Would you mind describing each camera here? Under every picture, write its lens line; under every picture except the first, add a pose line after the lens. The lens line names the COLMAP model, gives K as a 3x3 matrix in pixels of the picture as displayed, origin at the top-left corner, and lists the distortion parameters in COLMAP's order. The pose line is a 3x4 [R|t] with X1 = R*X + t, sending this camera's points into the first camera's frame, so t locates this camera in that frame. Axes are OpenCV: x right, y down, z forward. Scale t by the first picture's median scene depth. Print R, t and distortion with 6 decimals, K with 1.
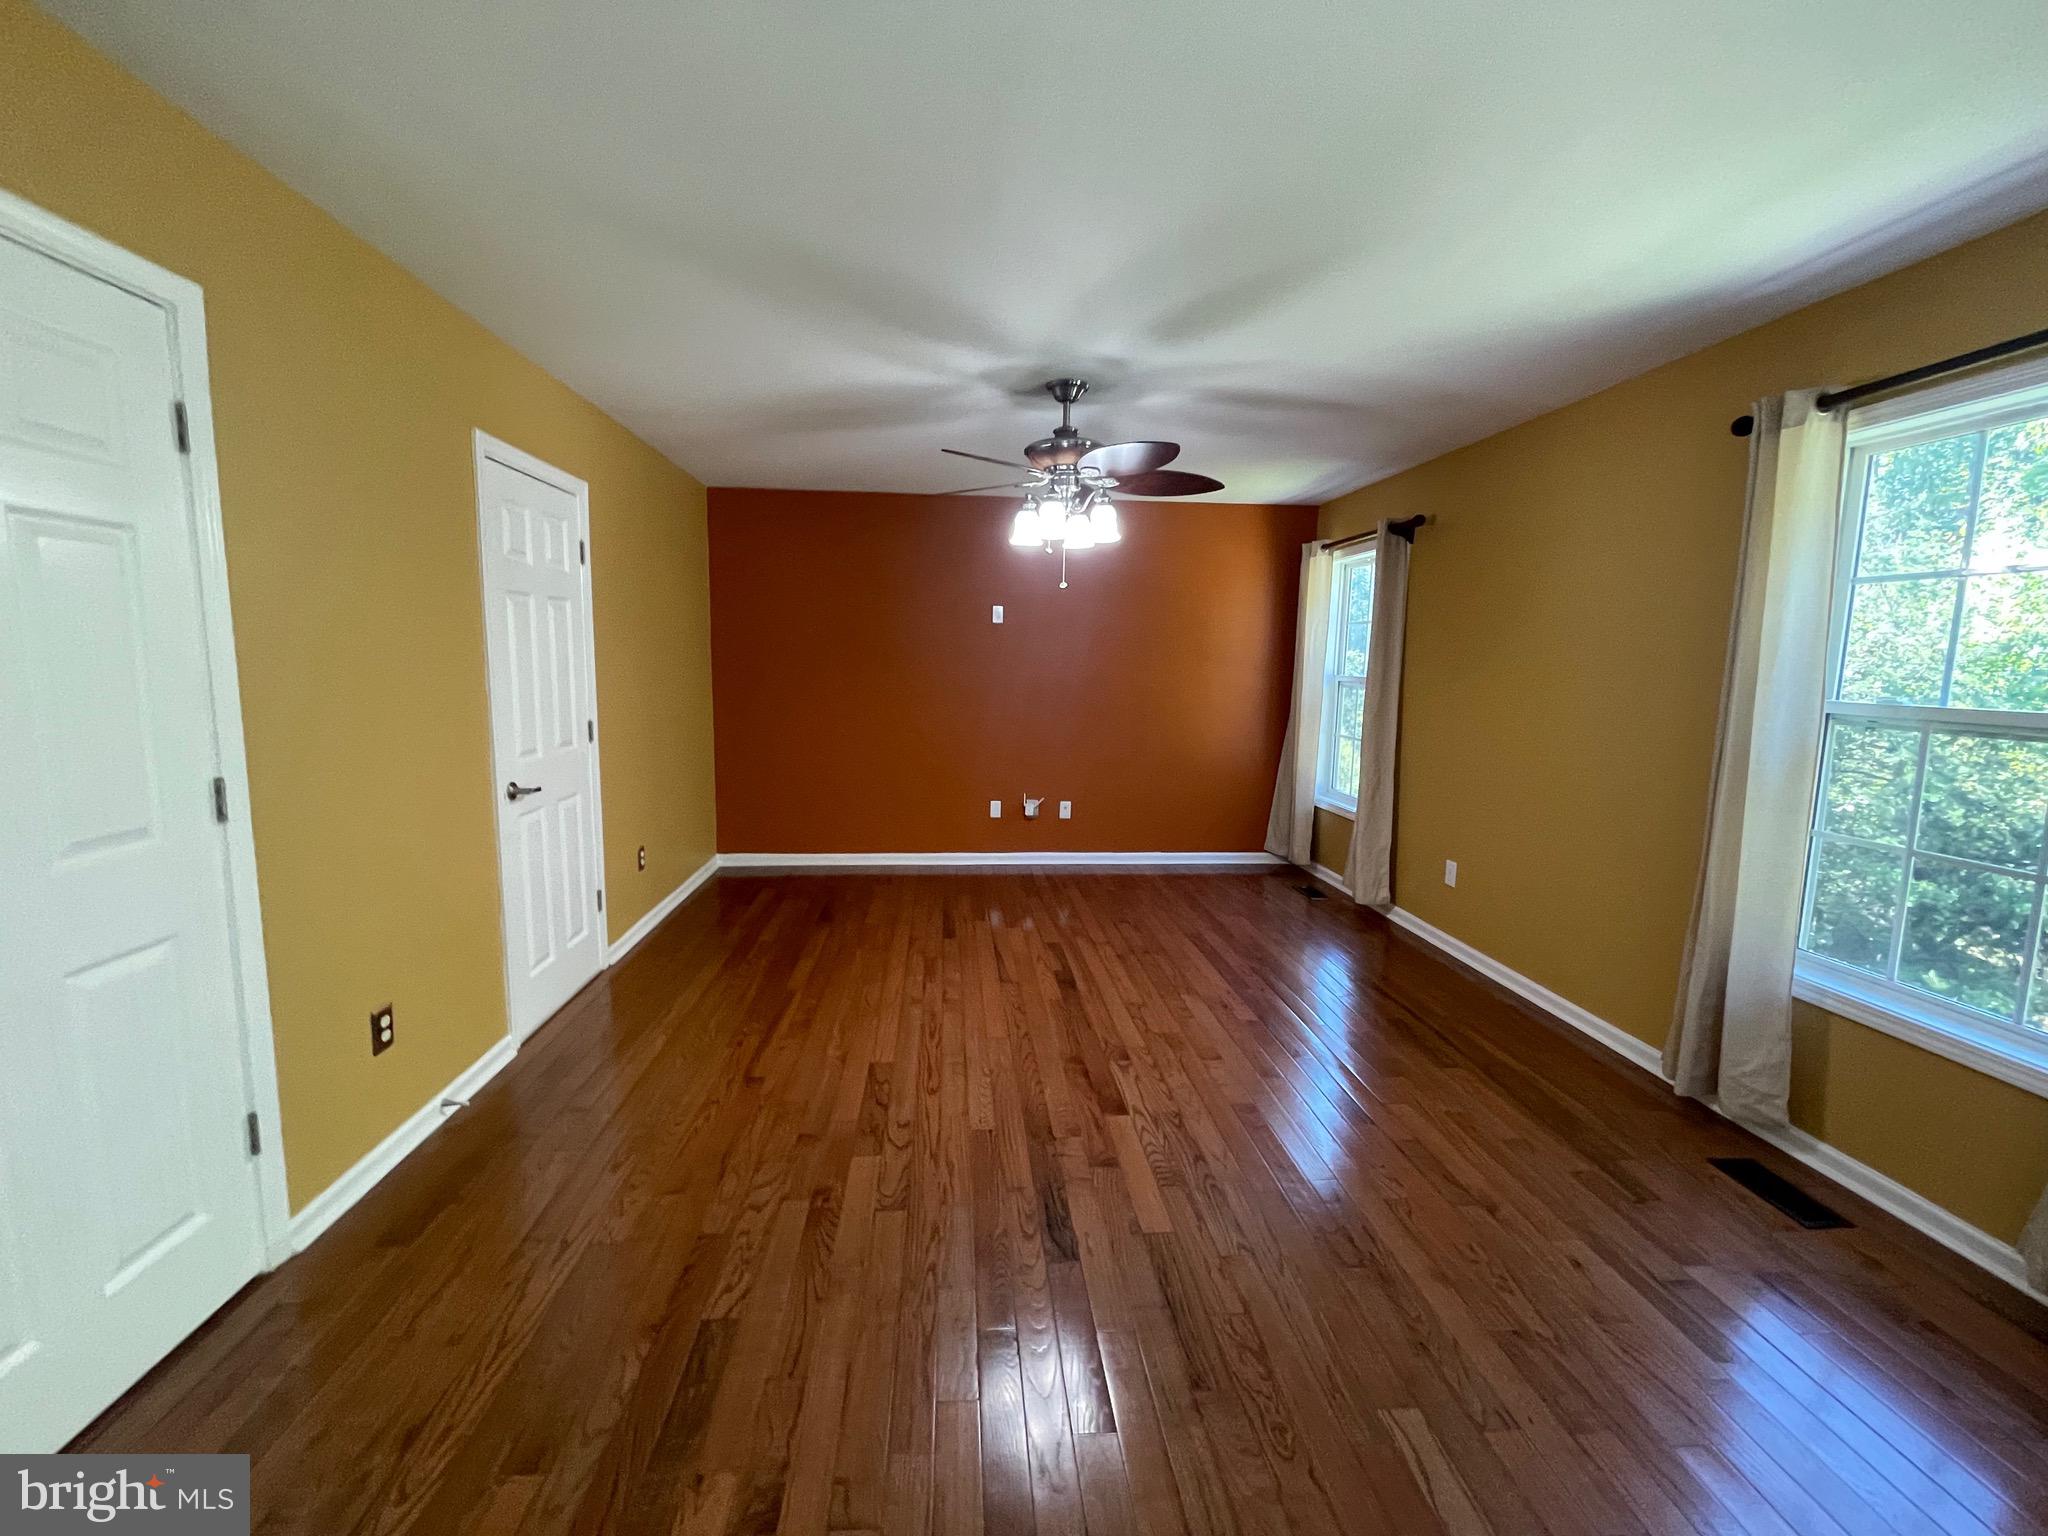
lens RADIAL K [[828.2, 0, 1015.5], [0, 828.2, 761.8], [0, 0, 1]] dist [-0.000222, -0.000022]
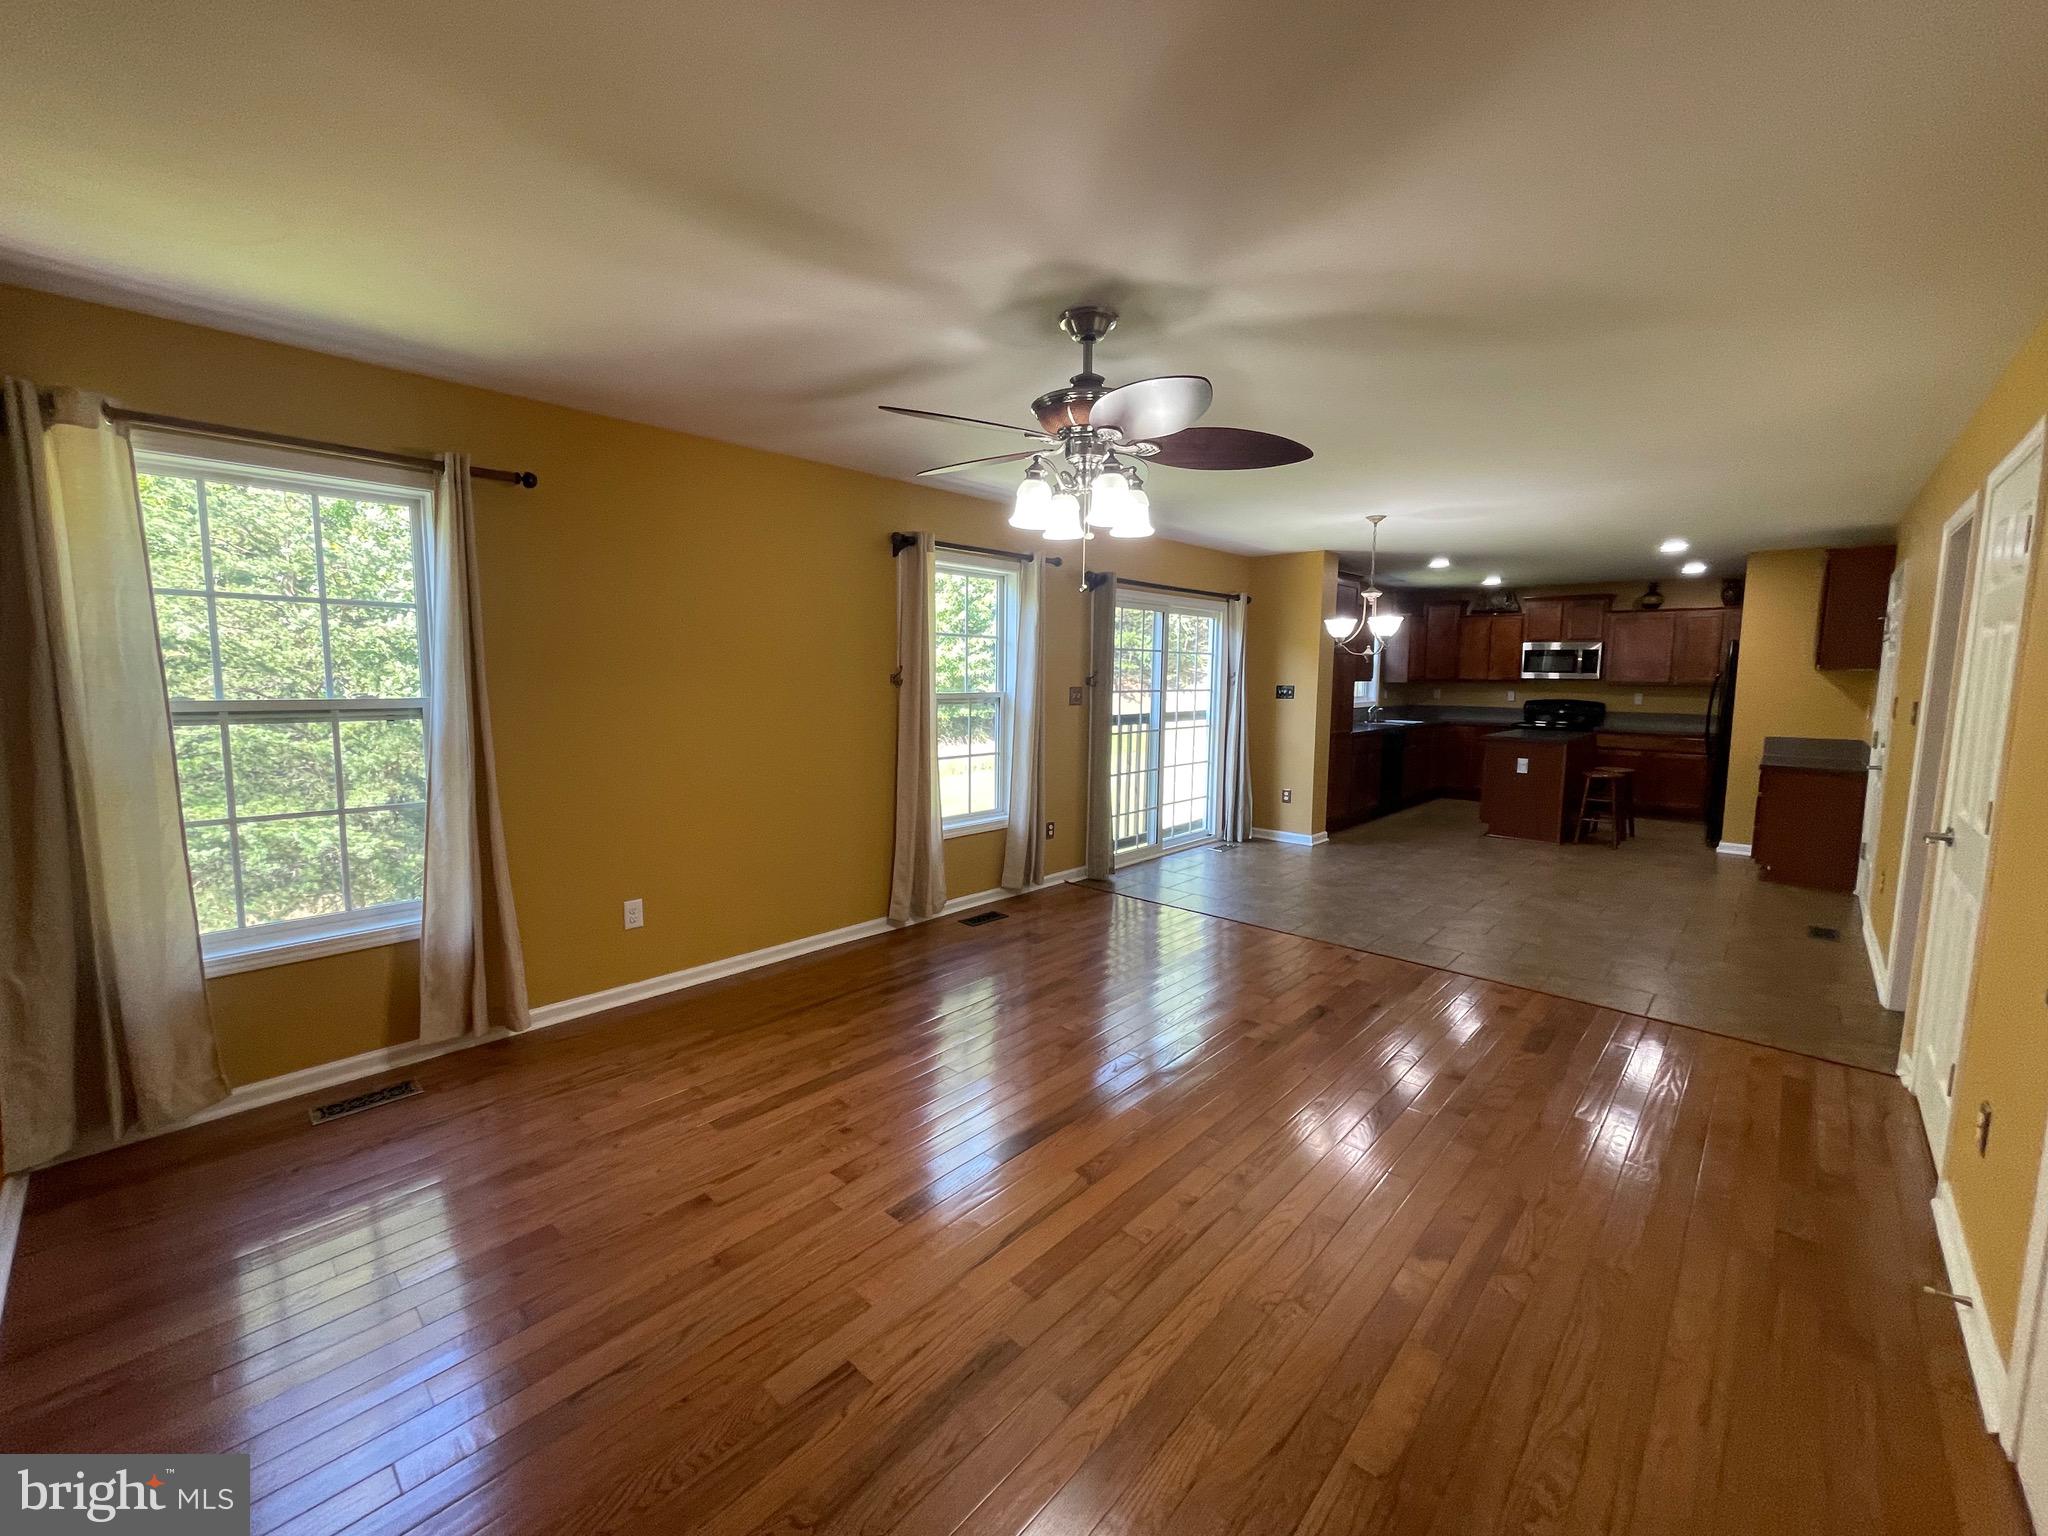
lens RADIAL K [[828.2, 0, 1015.5], [0, 828.2, 761.8], [0, 0, 1]] dist [-0.000222, -0.000022]
pose [[-0.671640, -0.105629, 0.733309, -0.474525], [0.069441, 0.976452, 0.204253, -0.222104], [-0.737616, 0.188106, -0.648490, 1.589964]]
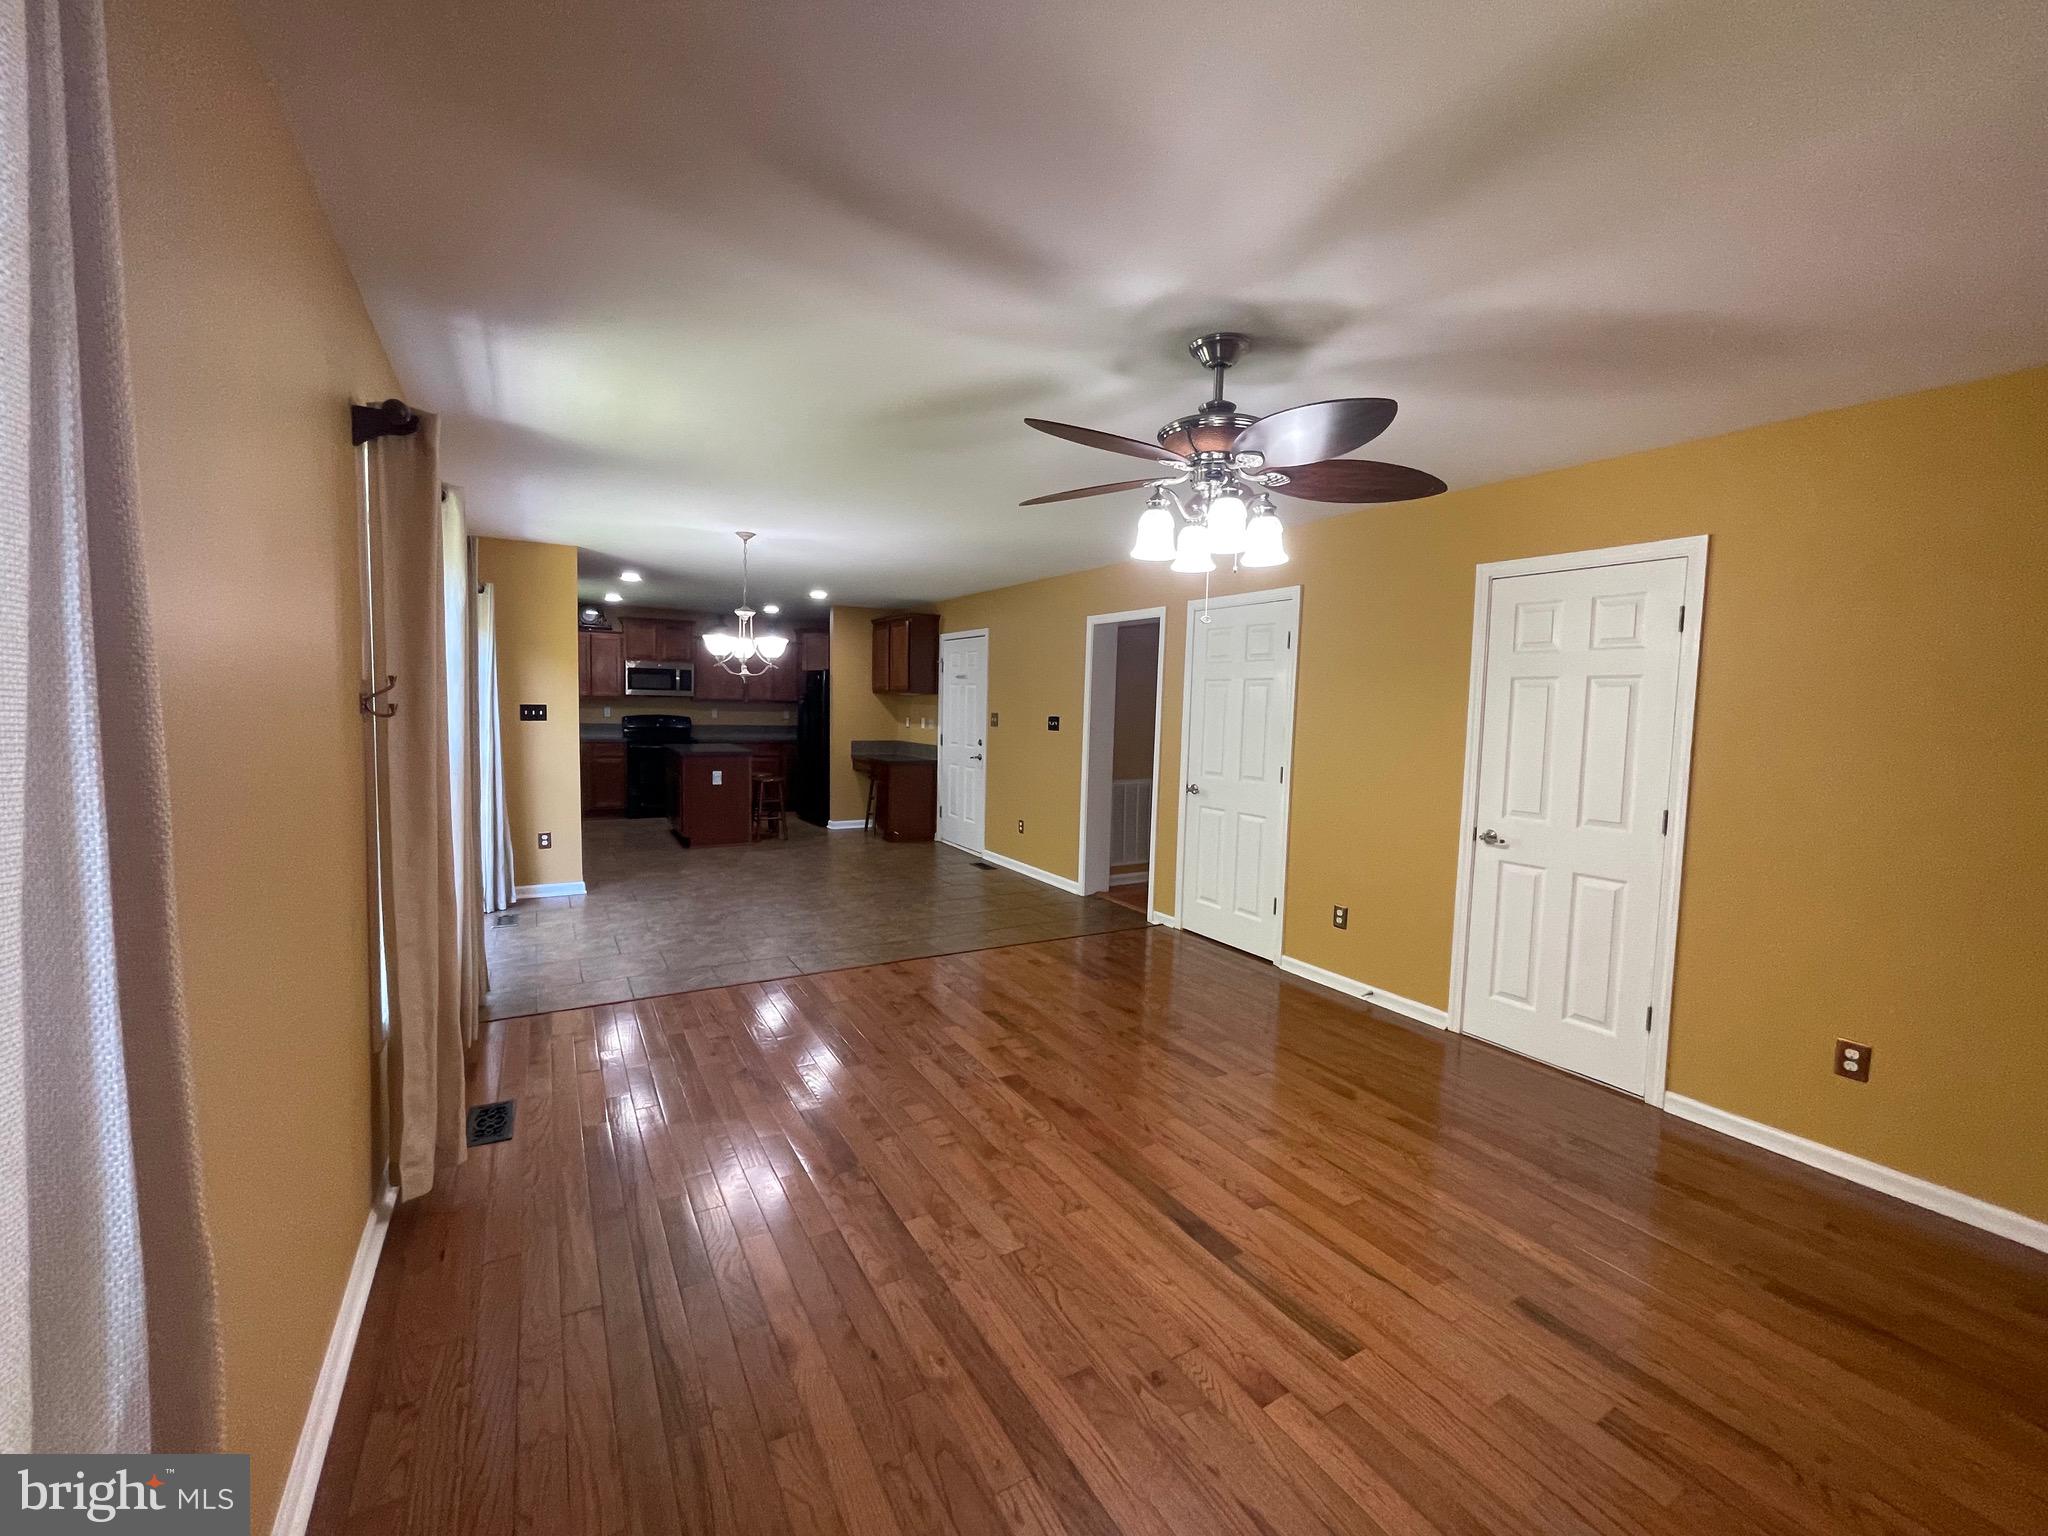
lens RADIAL K [[828.2, 0, 1015.5], [0, 828.2, 761.8], [0, 0, 1]] dist [-0.000222, -0.000022]
pose [[-0.902297, -0.008245, -0.431036, 0.526686], [-0.092624, 0.980176, 0.175143, -0.207304], [0.421048, 0.197955, -0.885174, 1.622932]]
